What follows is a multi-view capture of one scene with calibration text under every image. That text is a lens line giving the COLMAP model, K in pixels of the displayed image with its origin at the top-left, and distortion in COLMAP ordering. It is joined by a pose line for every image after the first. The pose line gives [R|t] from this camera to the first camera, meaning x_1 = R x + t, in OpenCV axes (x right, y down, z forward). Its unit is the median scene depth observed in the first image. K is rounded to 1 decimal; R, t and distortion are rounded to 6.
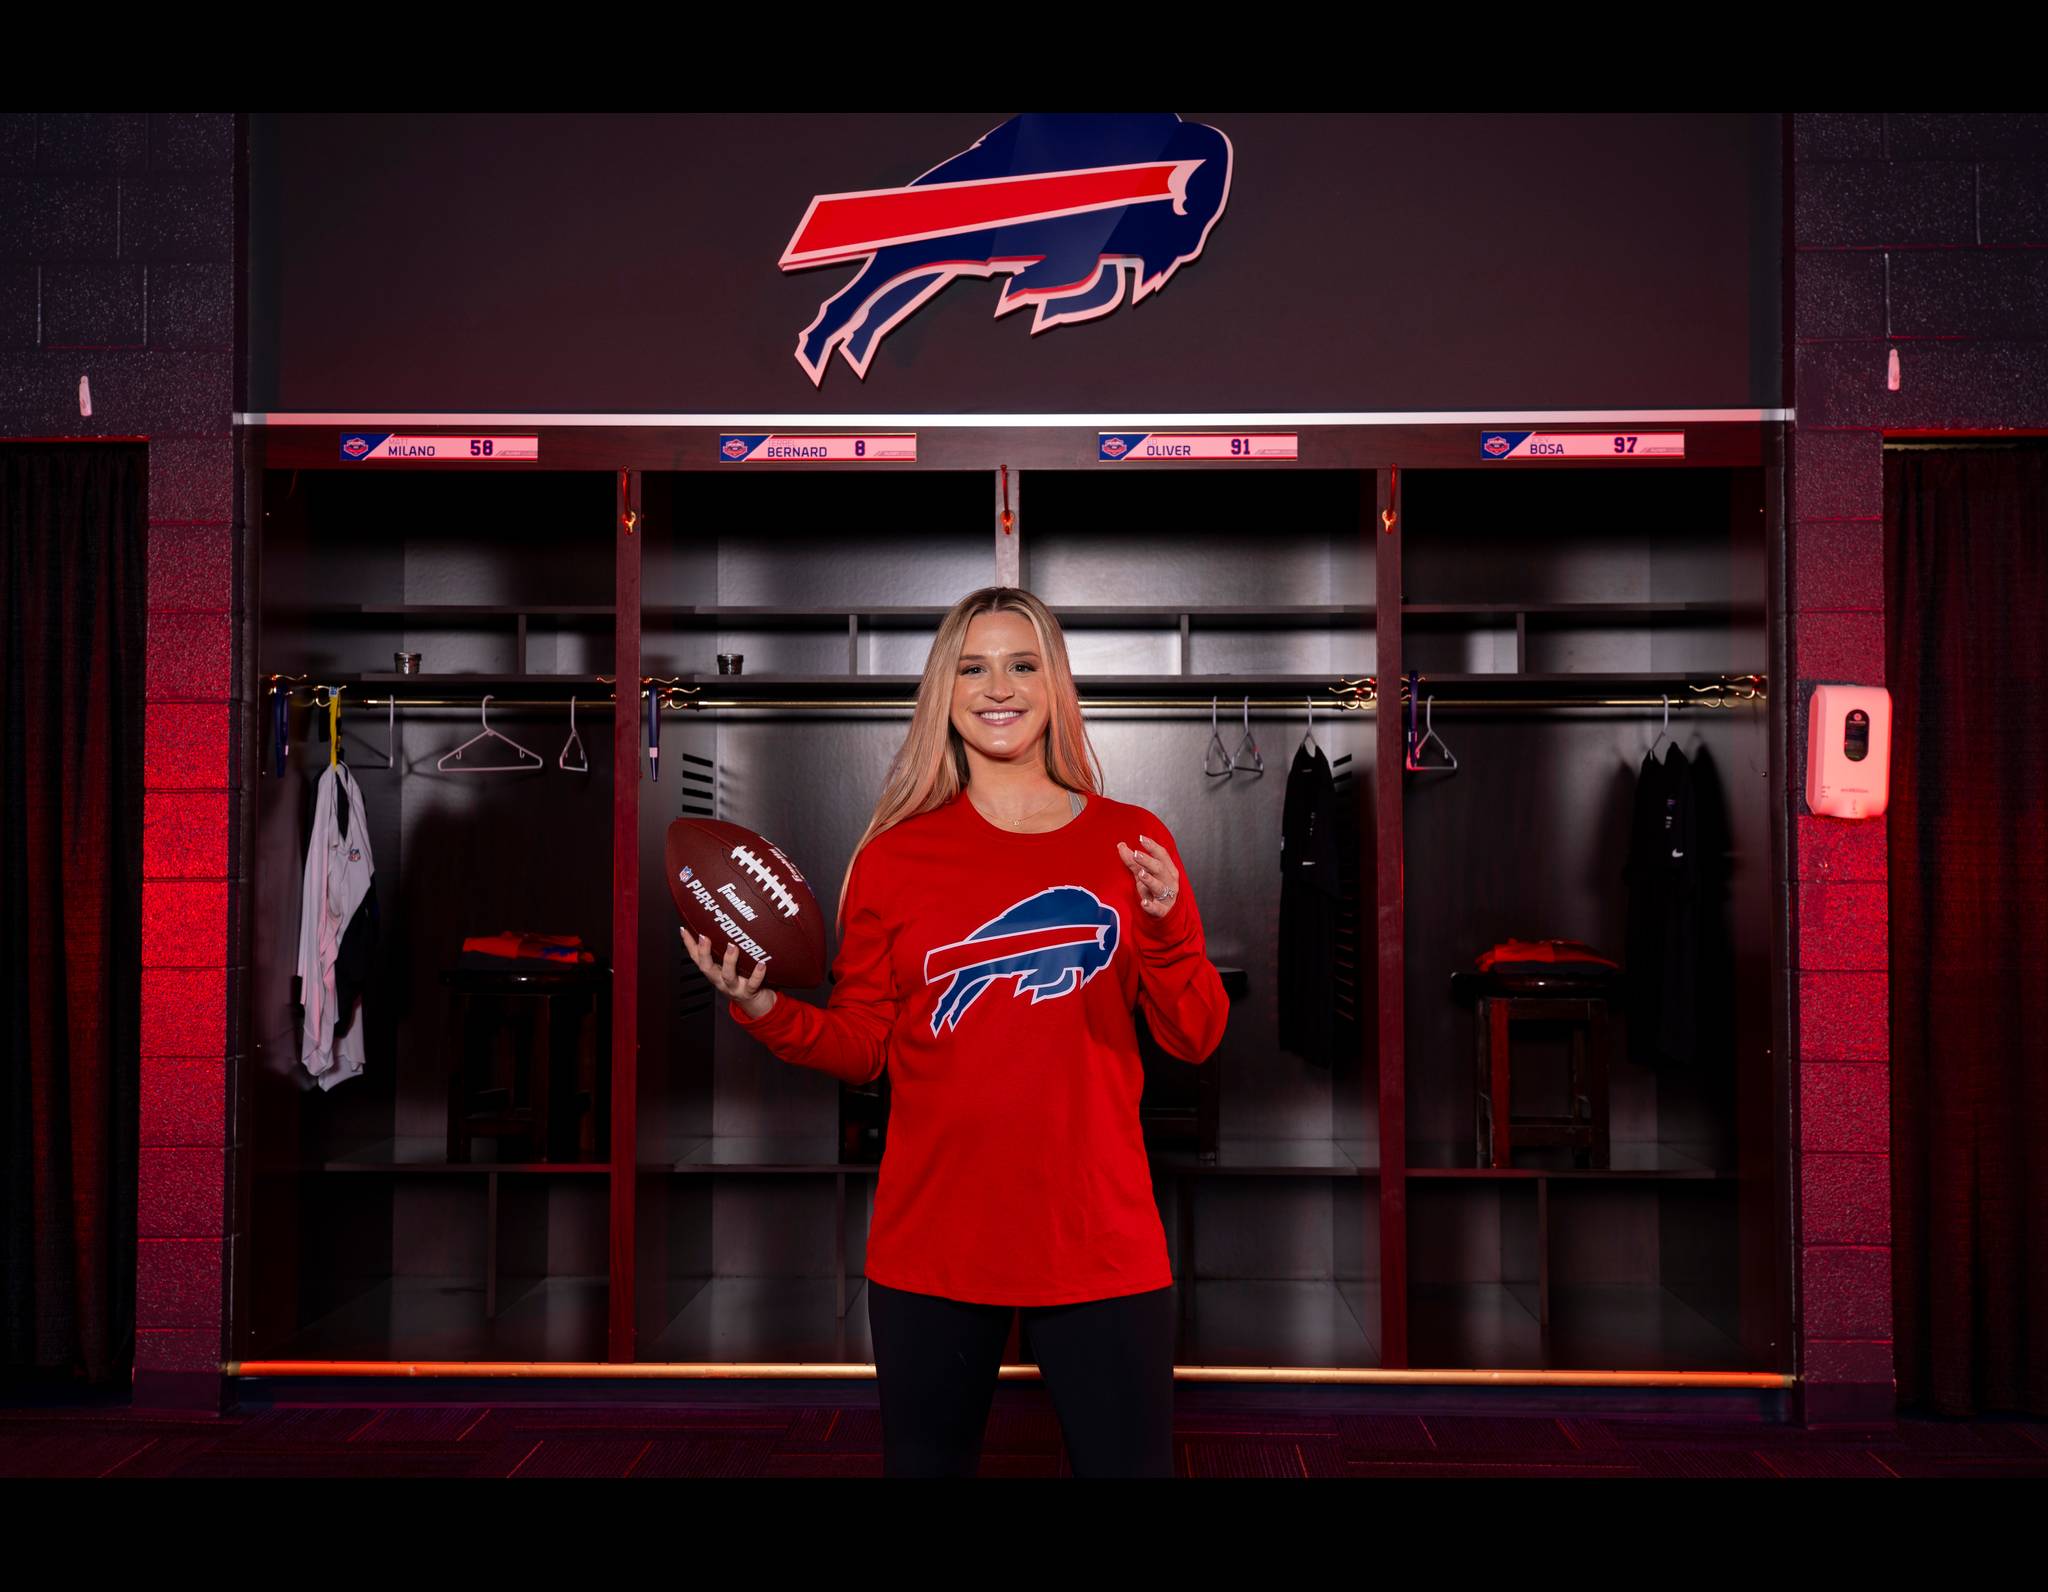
lens RADIAL K [[2379.3, 0, 1023.8], [0, 2379.3, 785.5], [0, 0, 1]] dist [0.109705, -0.237402]
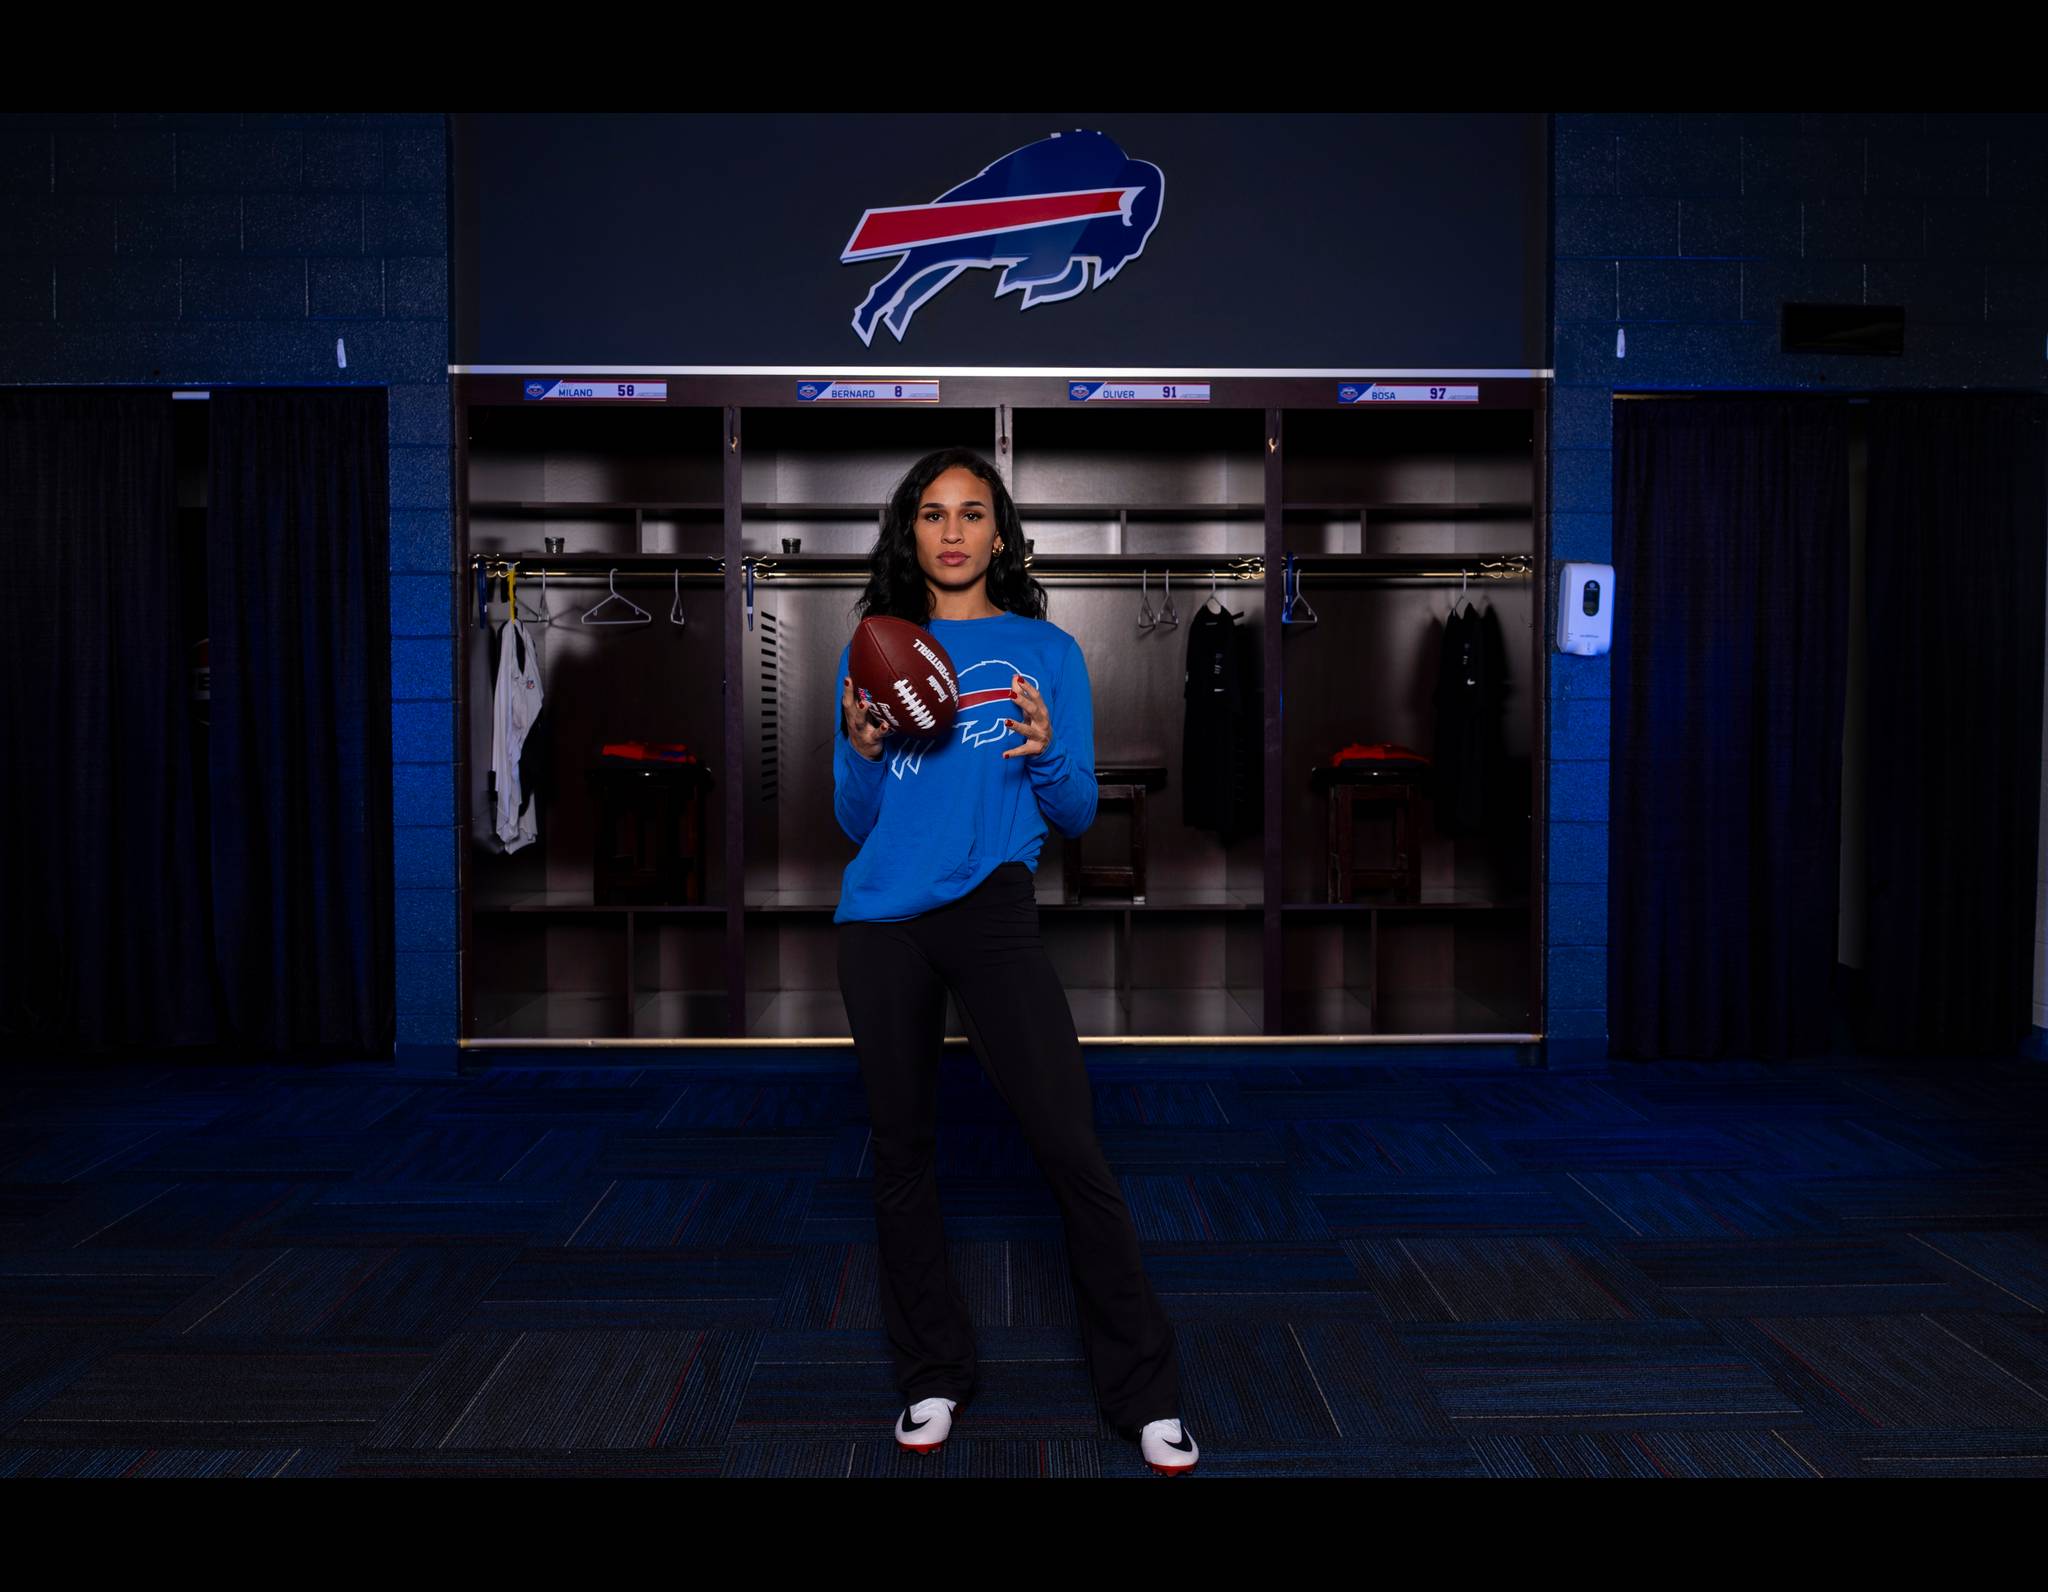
lens RADIAL K [[2009.2, 0, 1041.0], [0, 2009.2, 784.7], [0, 0, 1]] dist [0.012011, -0.100569]
pose [[0.998660, -0.004559, 0.051553, -0.047096], [0.000884, 0.997469, 0.071092, 0.004712], [-0.051746, -0.070951, 0.996137, -0.193707]]
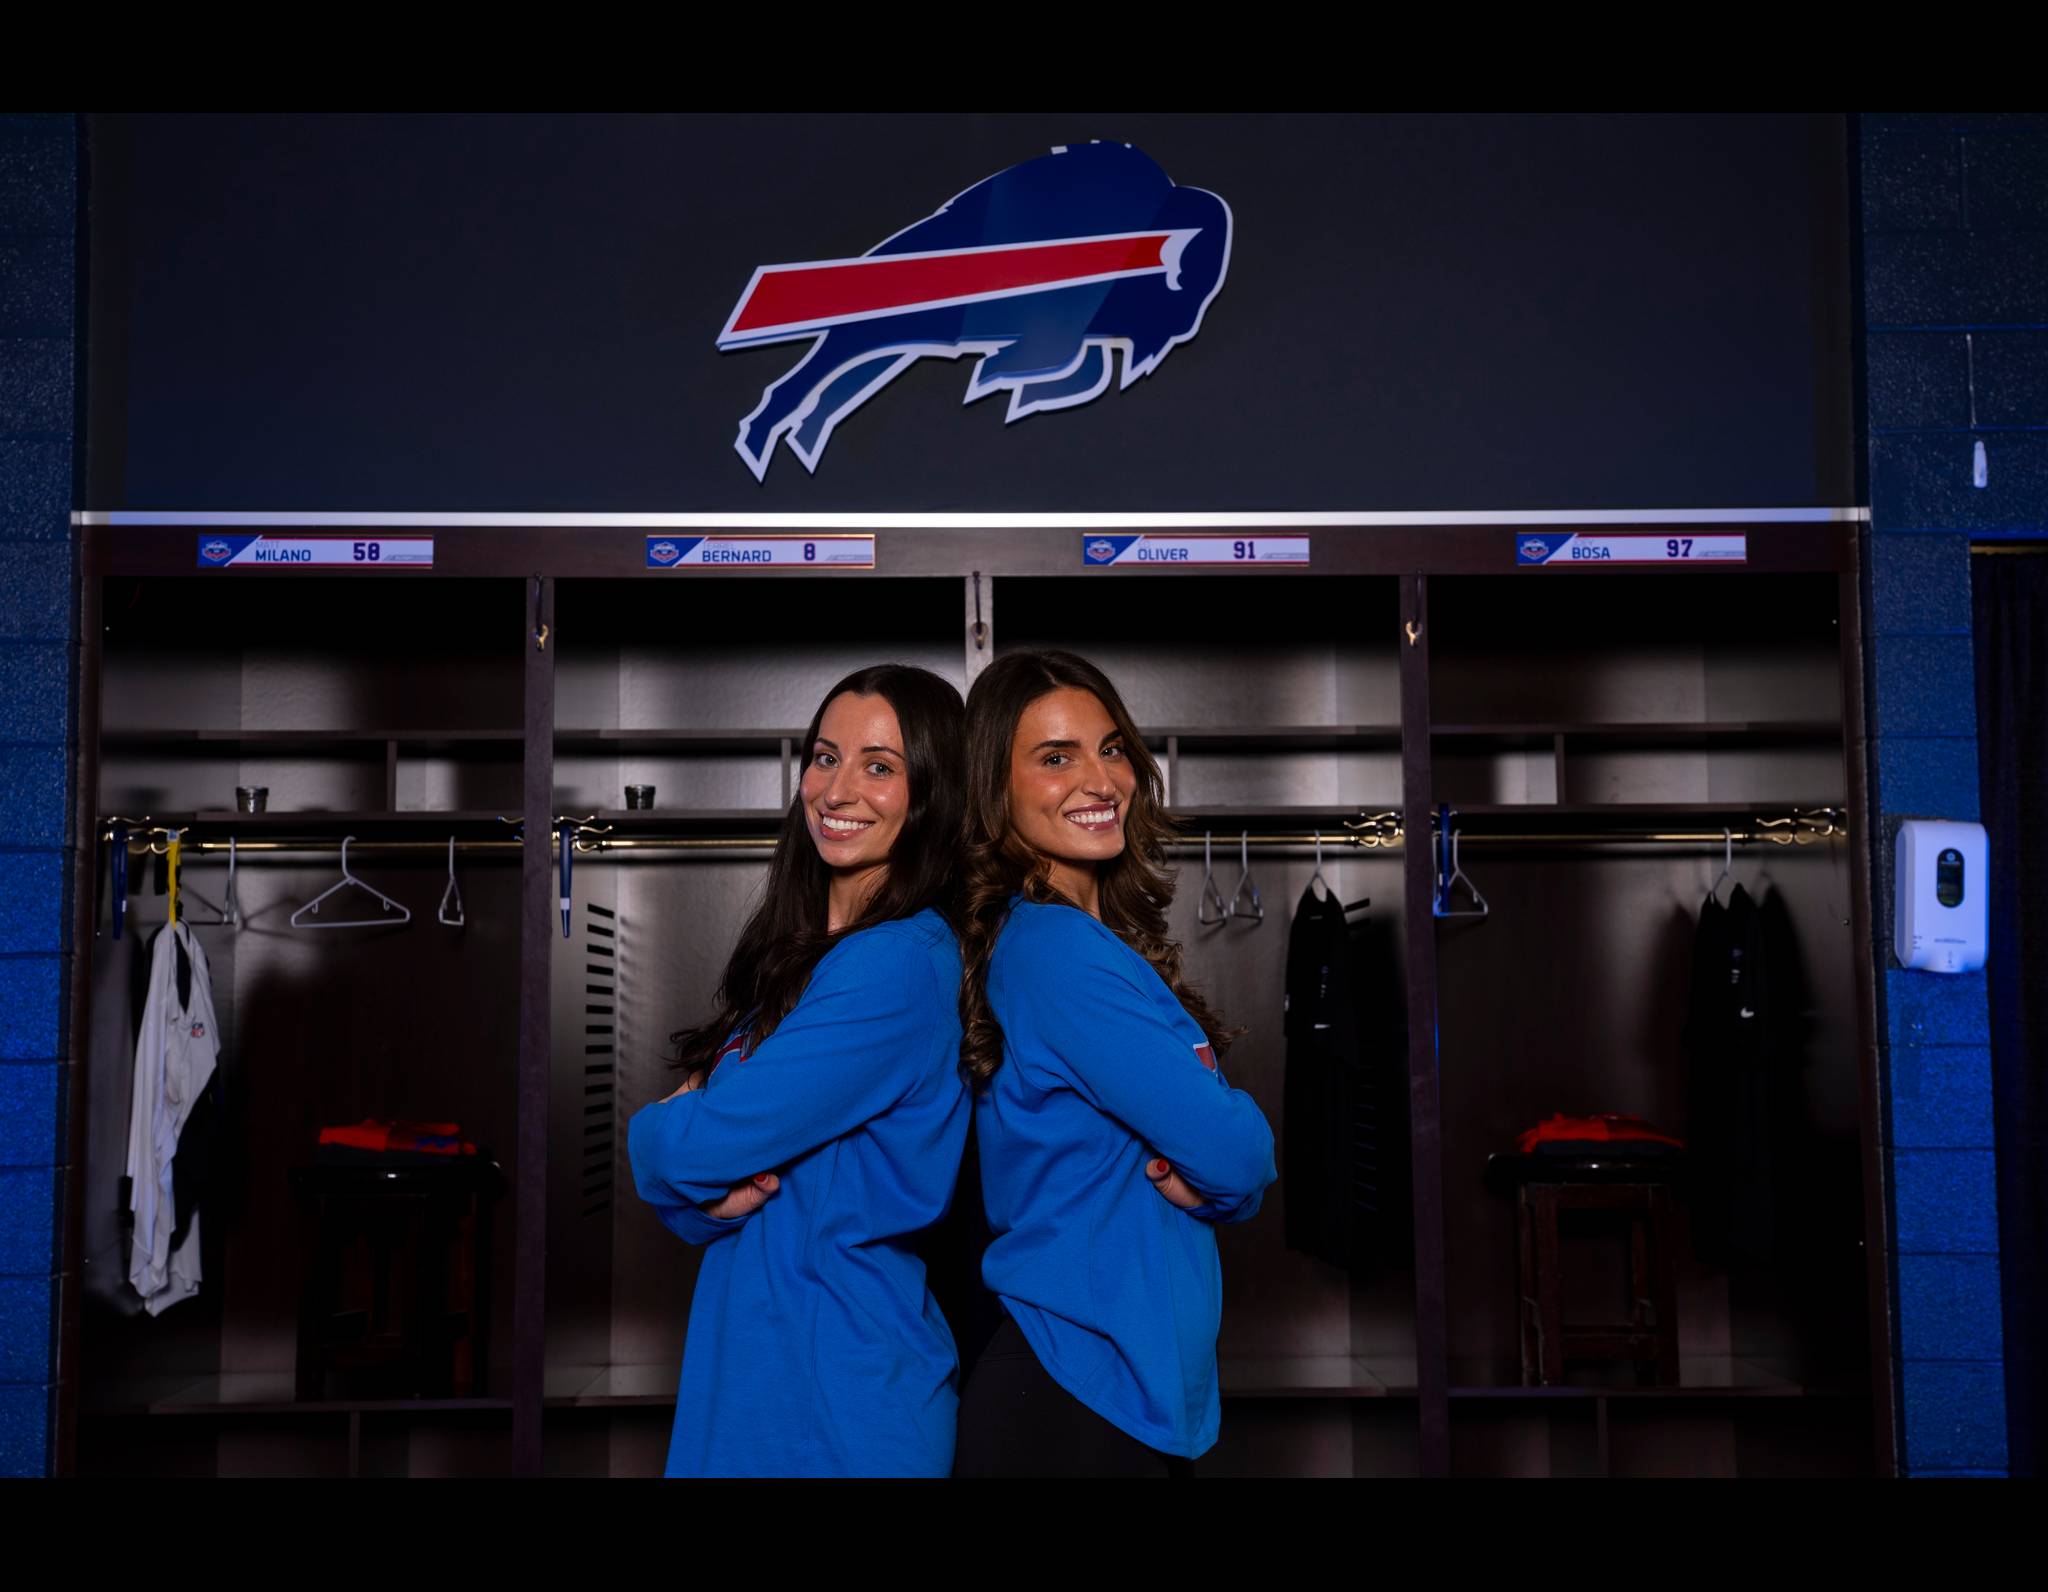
lens RADIAL K [[3012.0, 0, 1048.2], [0, 3012.0, 729.3], [0, 0, 1]] dist [0.234795, -0.573050]
pose [[0.998675, -0.003984, 0.051297, -0.038564], [0.007313, 0.997867, -0.064871, -0.004638], [-0.050930, 0.065160, 0.996574, -0.098803]]
